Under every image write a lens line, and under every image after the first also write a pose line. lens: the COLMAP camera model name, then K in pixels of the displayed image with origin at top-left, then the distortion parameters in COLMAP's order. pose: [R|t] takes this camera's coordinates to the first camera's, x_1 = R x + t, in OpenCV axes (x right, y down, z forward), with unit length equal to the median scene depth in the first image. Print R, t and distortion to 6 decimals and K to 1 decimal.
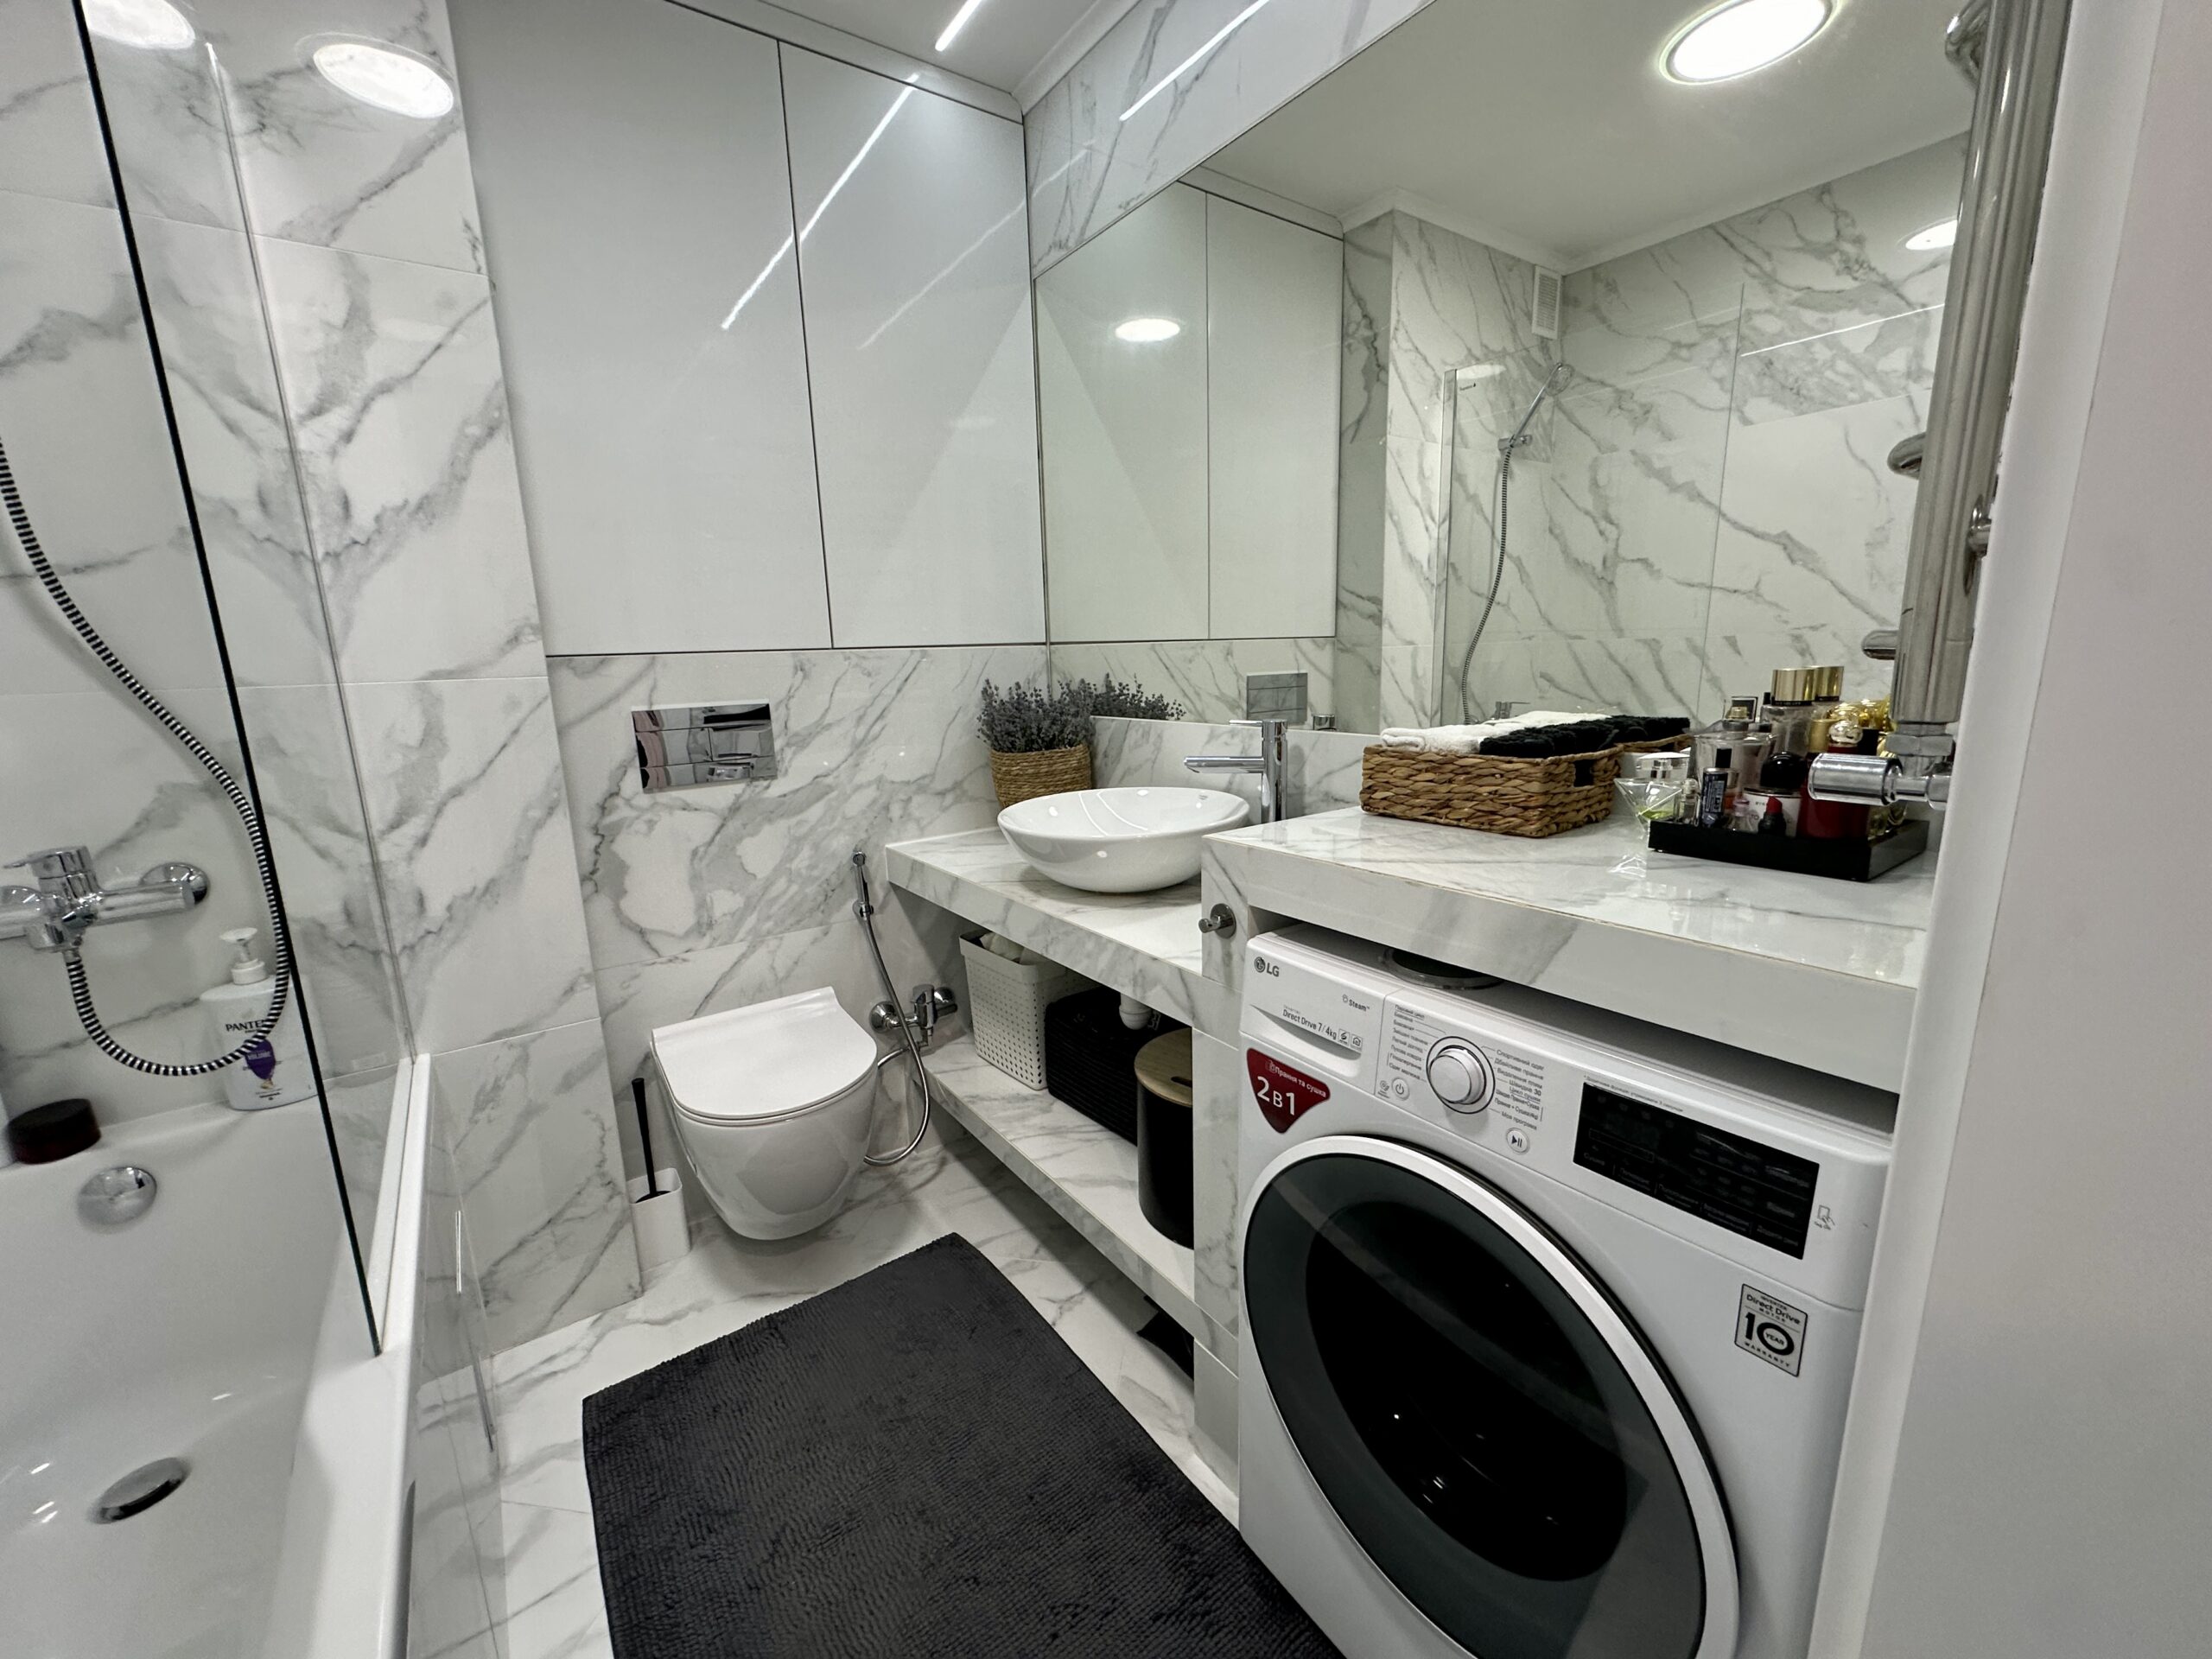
lens RADIAL K [[881.8, 0, 1106.0], [0, 881.8, 829.5], [0, 0, 1]] dist [-0.002108, 0.000195]
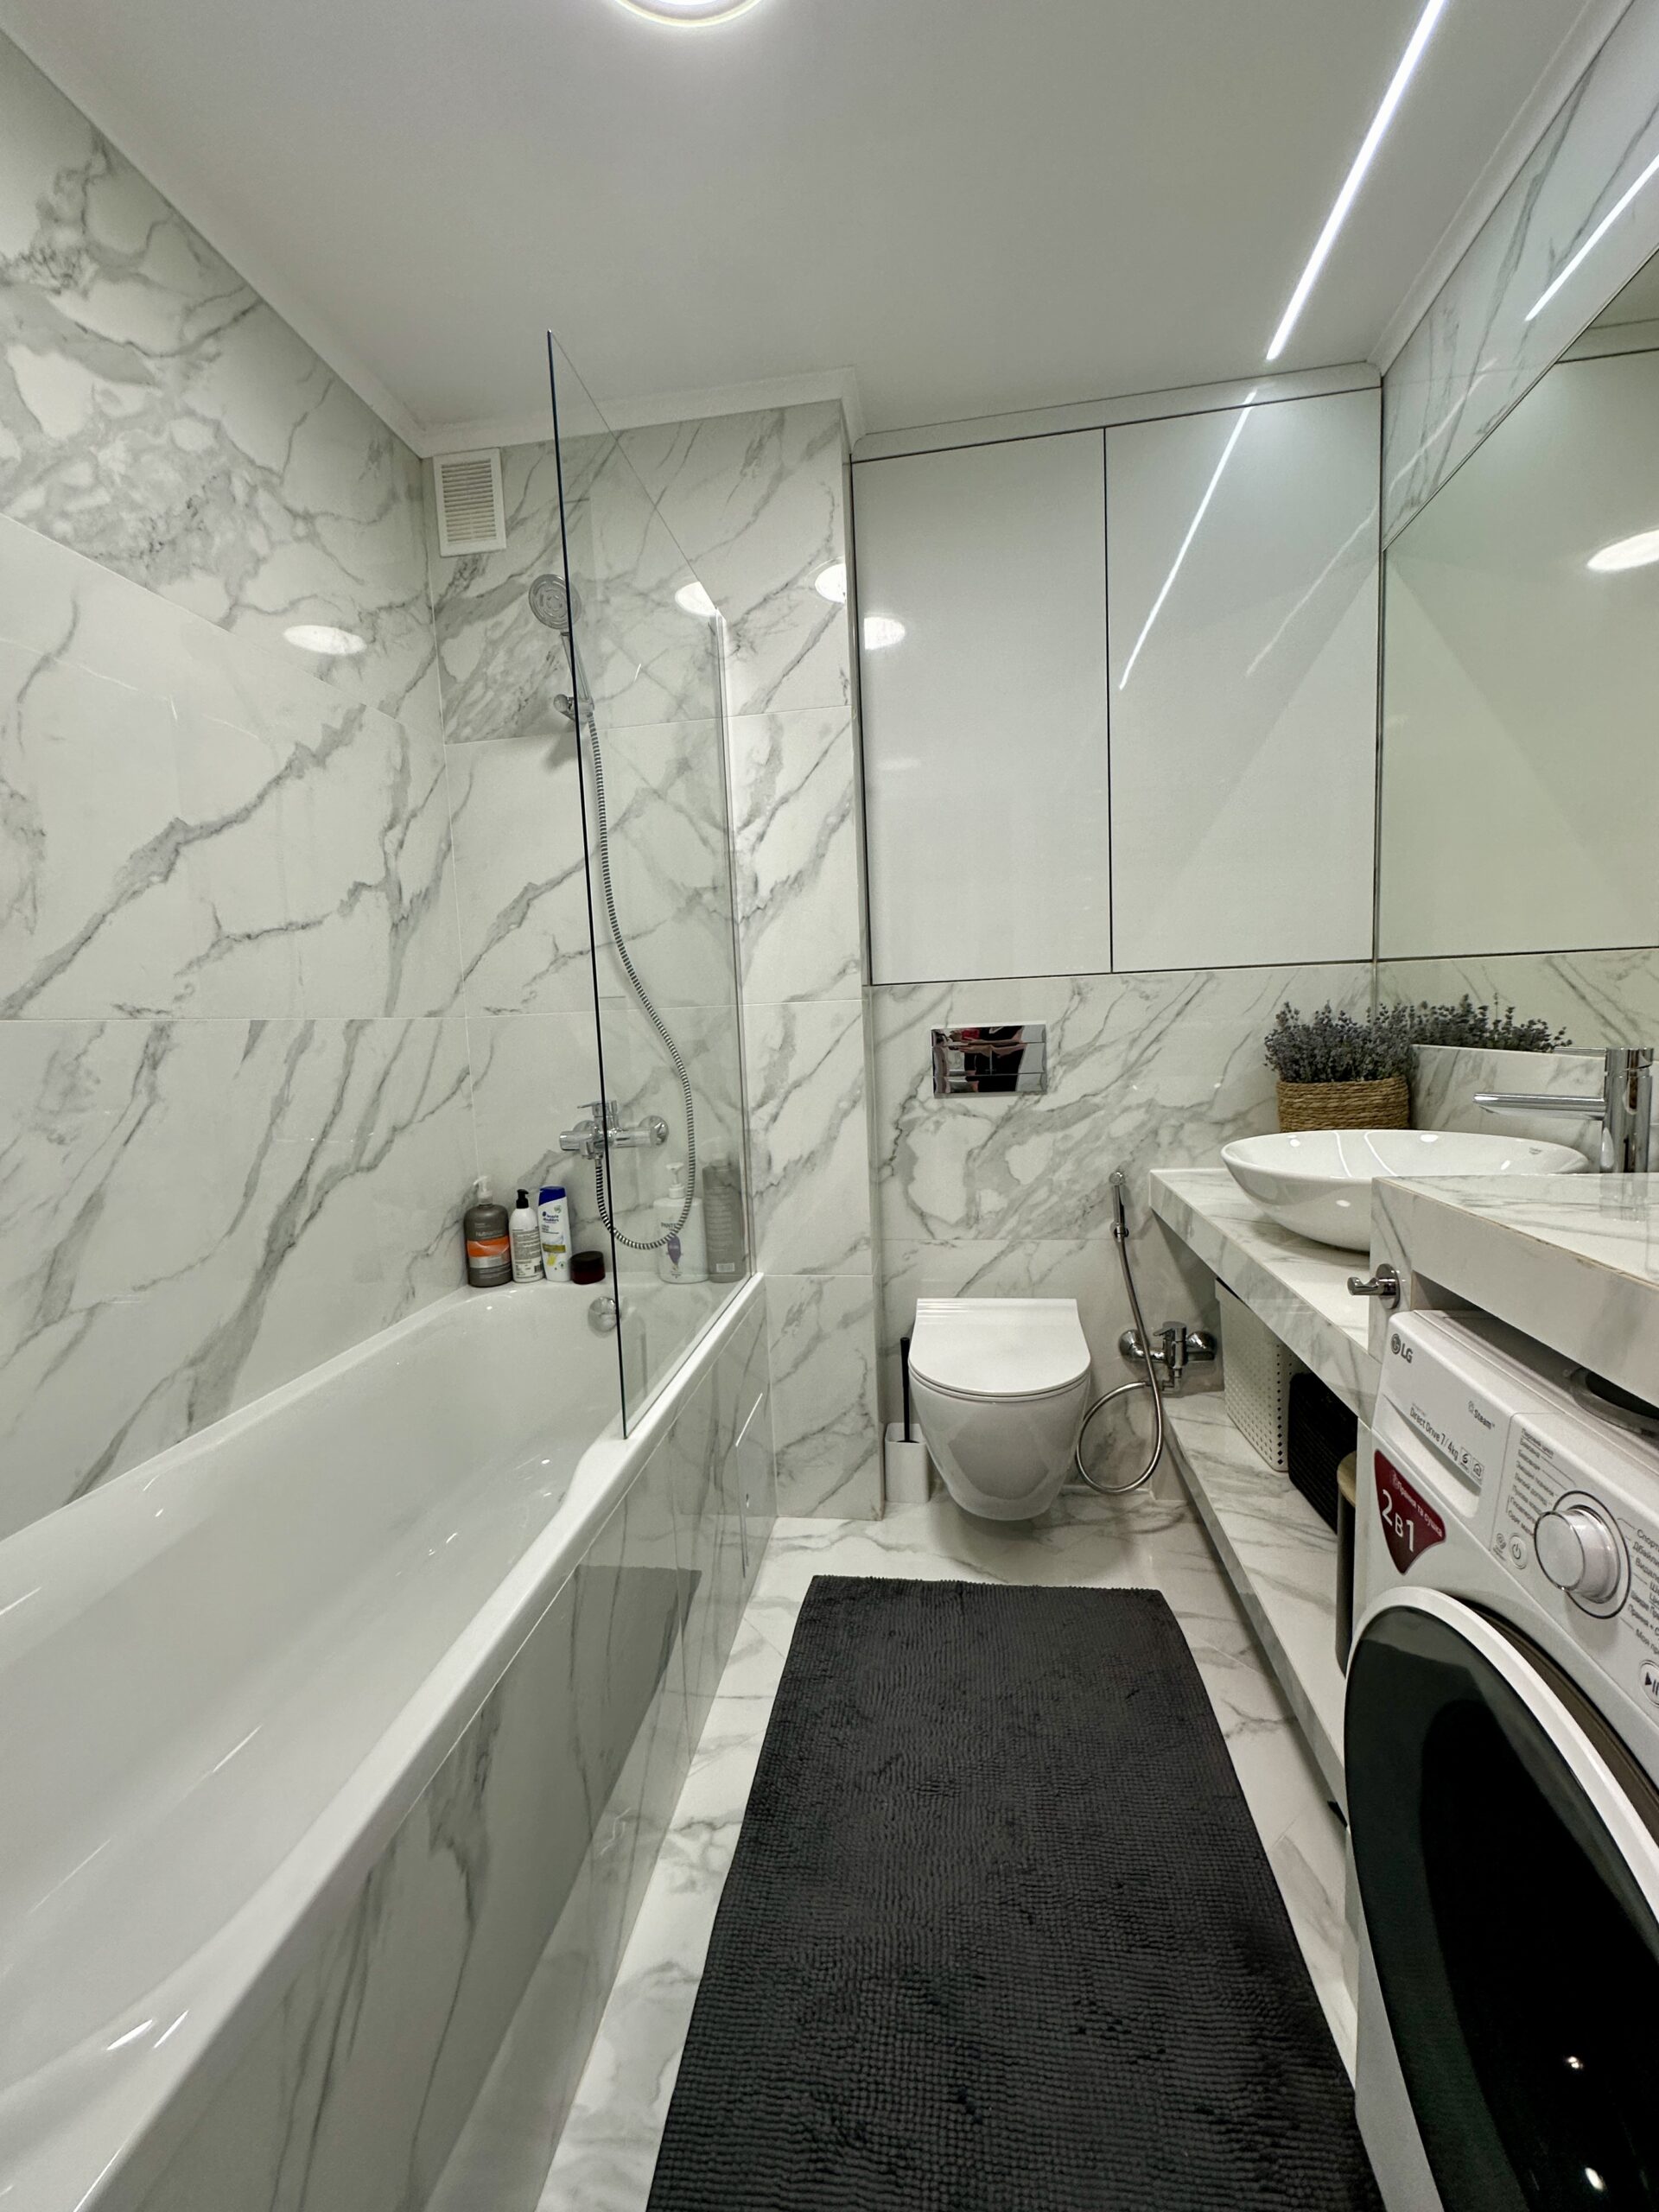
lens RADIAL K [[881.8, 0, 829.5], [0, 881.8, 1106.0], [0, 0, 1]] dist [-0.002108, 0.000195]
pose [[0.718837, 0.069728, -0.691673, 0.192013], [-0.117348, 0.992850, -0.021867, 0.011815], [0.685202, 0.096885, 0.721880, 0.045090]]
